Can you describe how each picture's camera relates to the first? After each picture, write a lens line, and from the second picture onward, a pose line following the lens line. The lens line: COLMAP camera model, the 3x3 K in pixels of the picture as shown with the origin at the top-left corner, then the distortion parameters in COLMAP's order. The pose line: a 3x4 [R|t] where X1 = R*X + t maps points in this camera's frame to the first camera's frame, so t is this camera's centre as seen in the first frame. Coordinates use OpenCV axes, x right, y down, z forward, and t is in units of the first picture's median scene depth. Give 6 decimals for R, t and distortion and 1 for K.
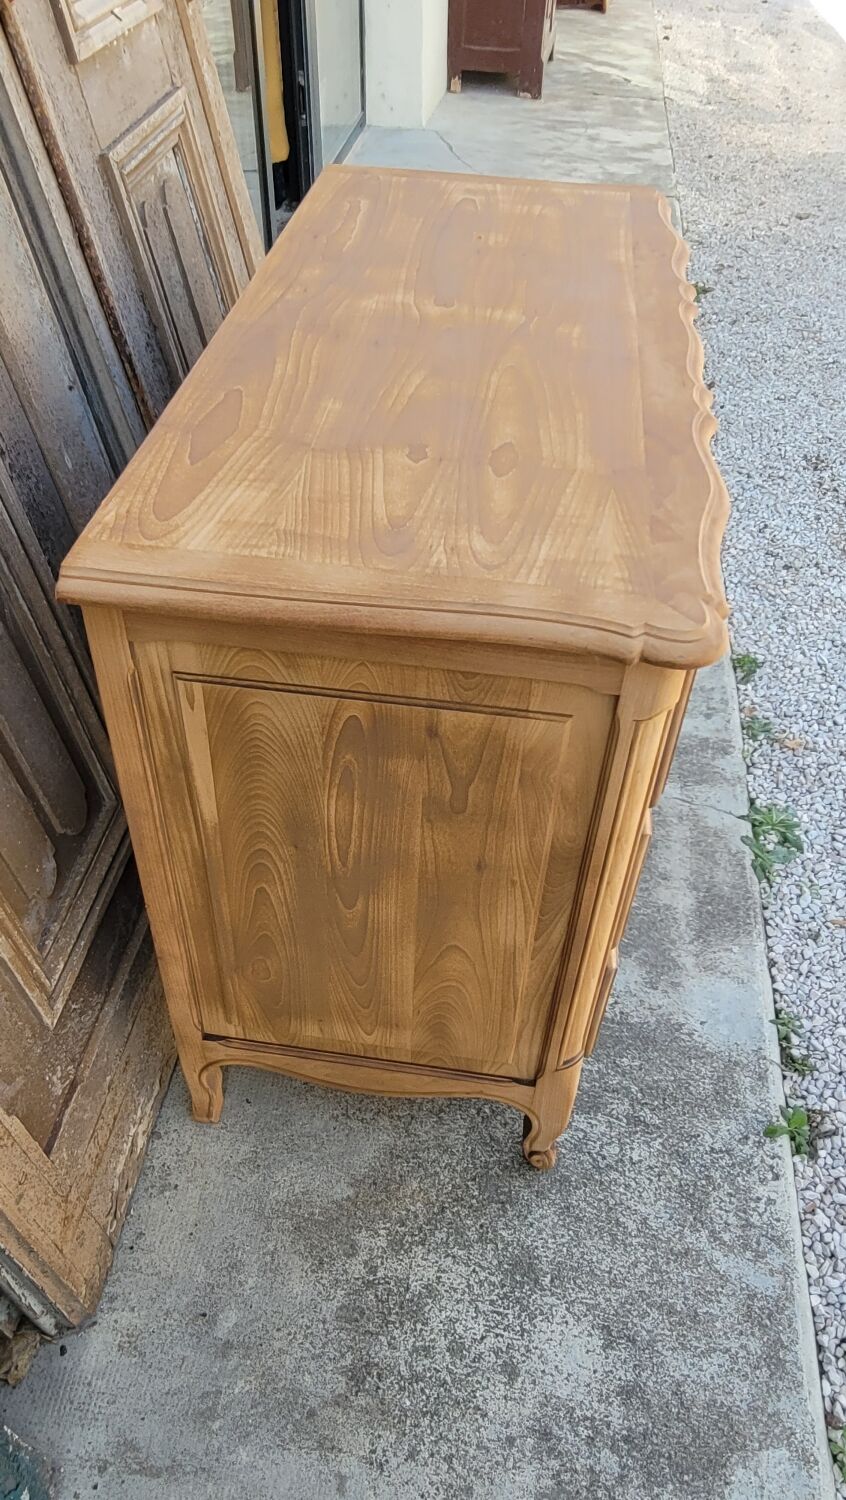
lens RADIAL K [[1073.0, 0, 392.6], [0, 1073.0, 755.8], [0, 0, 1]] dist [0.000948, 0.003510]
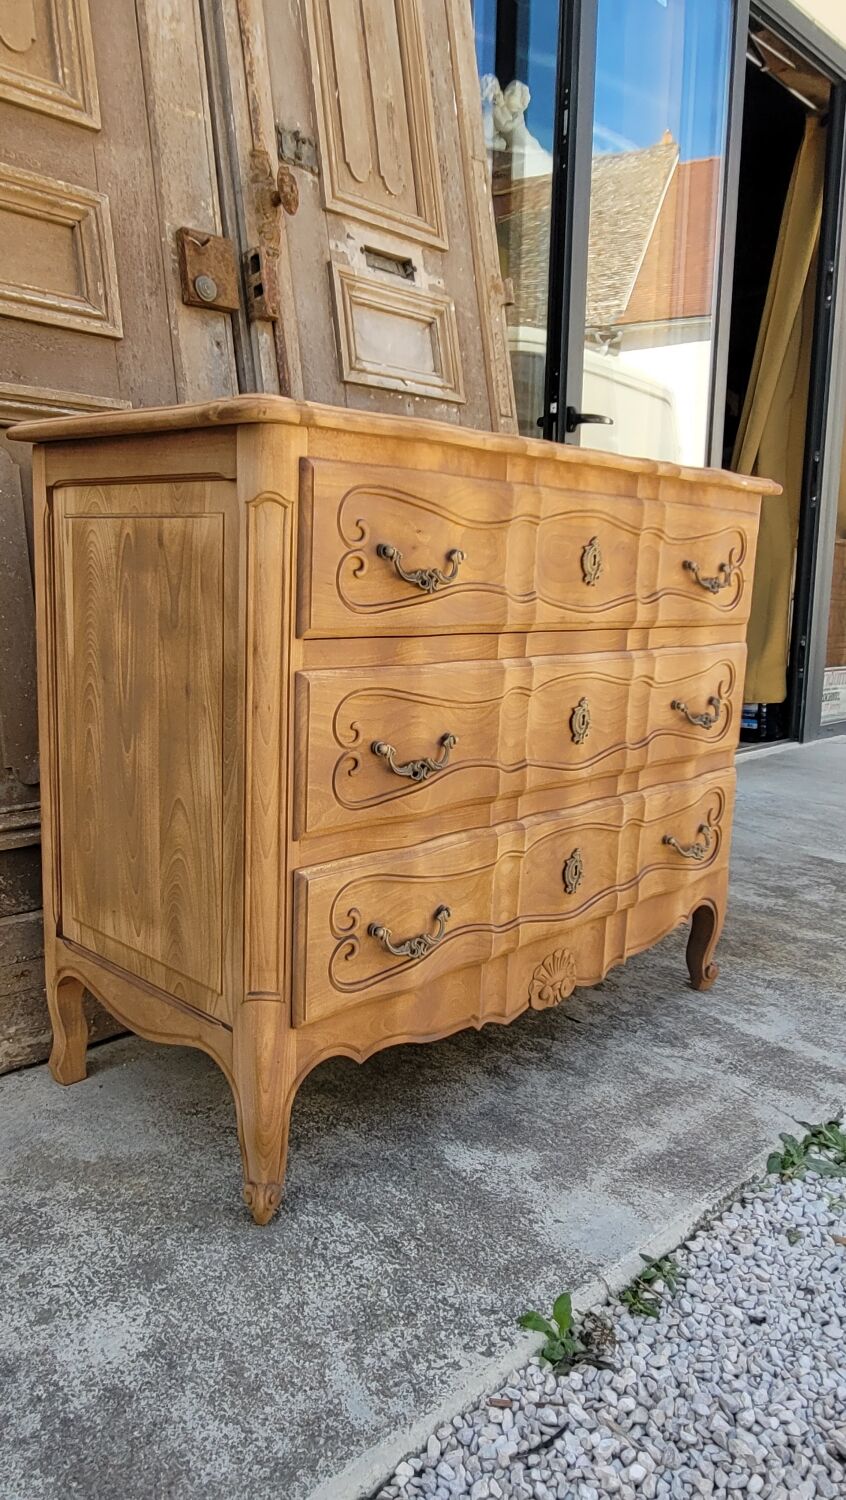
lens RADIAL K [[1073.0, 0, 392.0], [0, 1073.0, 747.8], [0, 0, 1]] dist [0.000948, 0.003510]
pose [[0.803753, 0.111837, -0.584357, 0.706868], [-0.421994, 0.799524, -0.427413, 0.414660], [0.419407, 0.590130, 0.689815, 0.231918]]
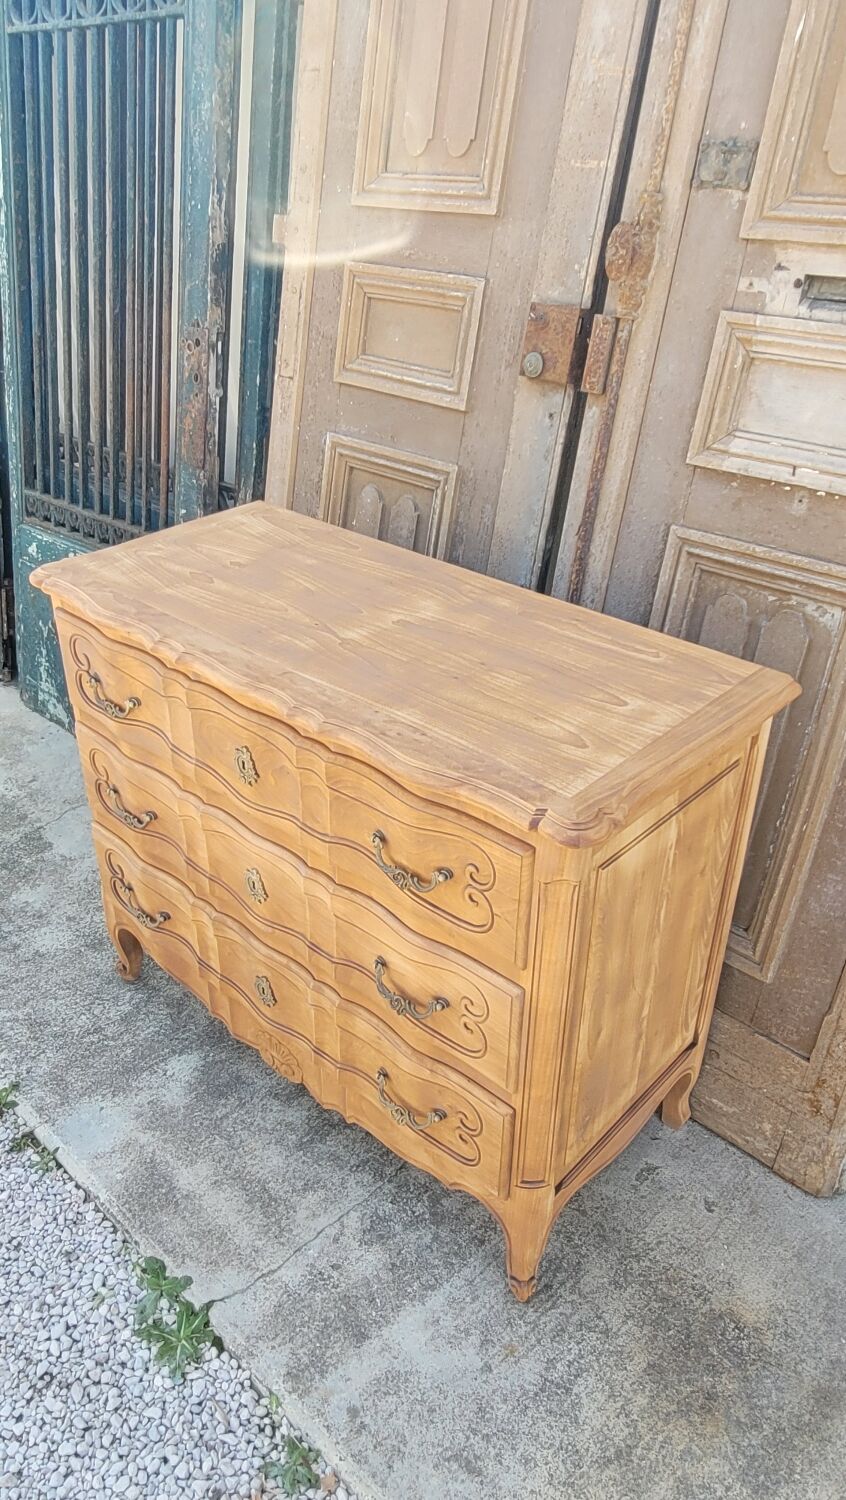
lens RADIAL K [[1073.0, 0, 403.5], [0, 1073.0, 743.5], [0, 0, 1]] dist [0.000948, 0.003510]
pose [[-0.573849, 0.396559, -0.716546, 0.928919], [-0.571760, 0.432421, 0.697211, -1.136445], [0.586334, 0.809786, -0.021408, 1.027554]]
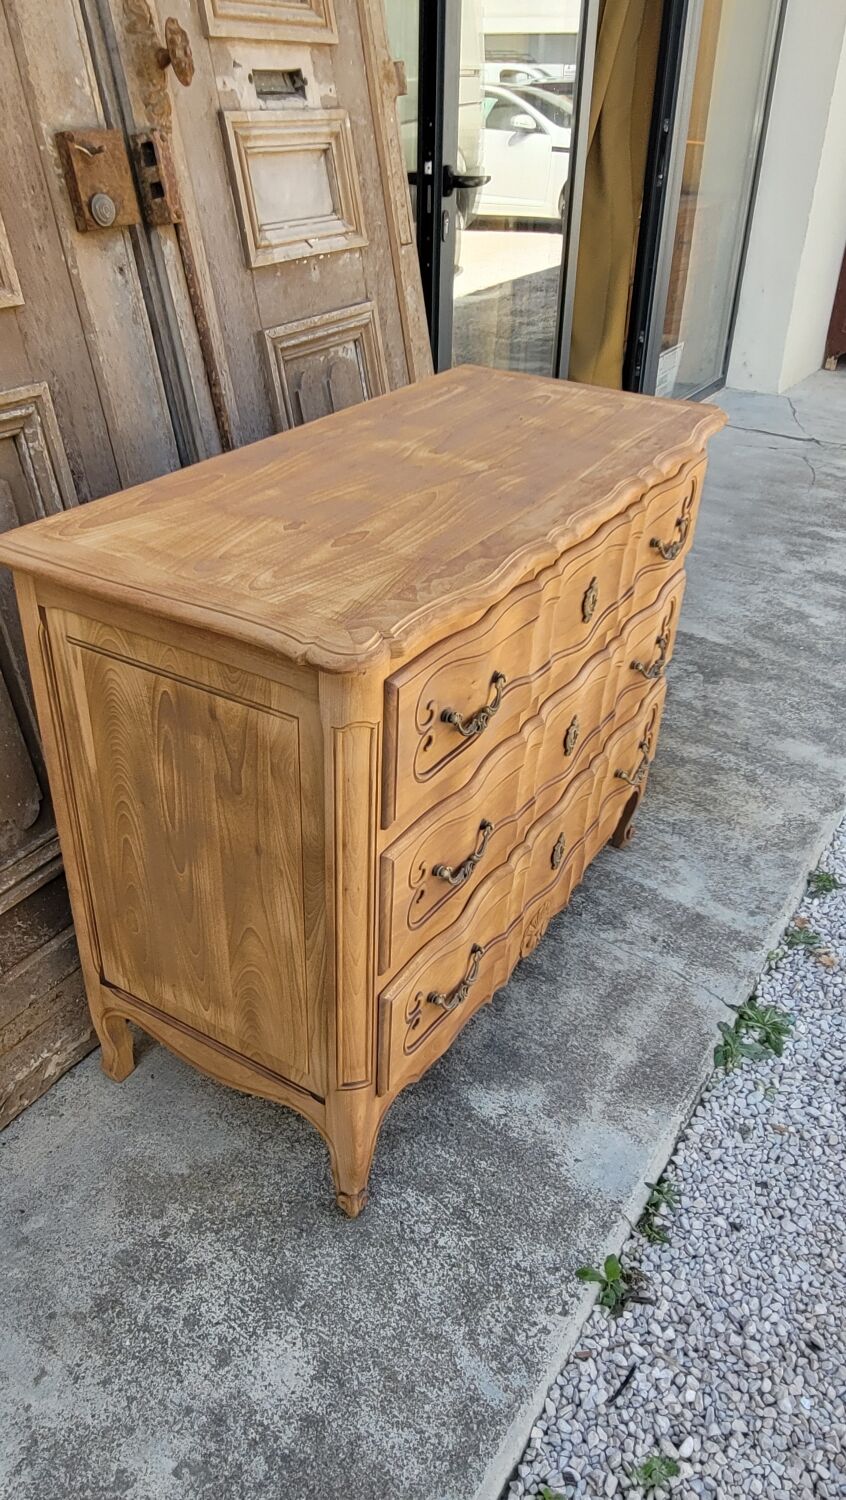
lens RADIAL K [[1073.0, 0, 391.5], [0, 1073.0, 752.2], [0, 0, 1]] dist [0.000948, 0.003510]
pose [[0.913863, 0.216599, -0.343421, 0.452516], [-0.282153, 0.947003, -0.153541, 0.104552], [0.291964, 0.237213, 0.926546, -0.081902]]
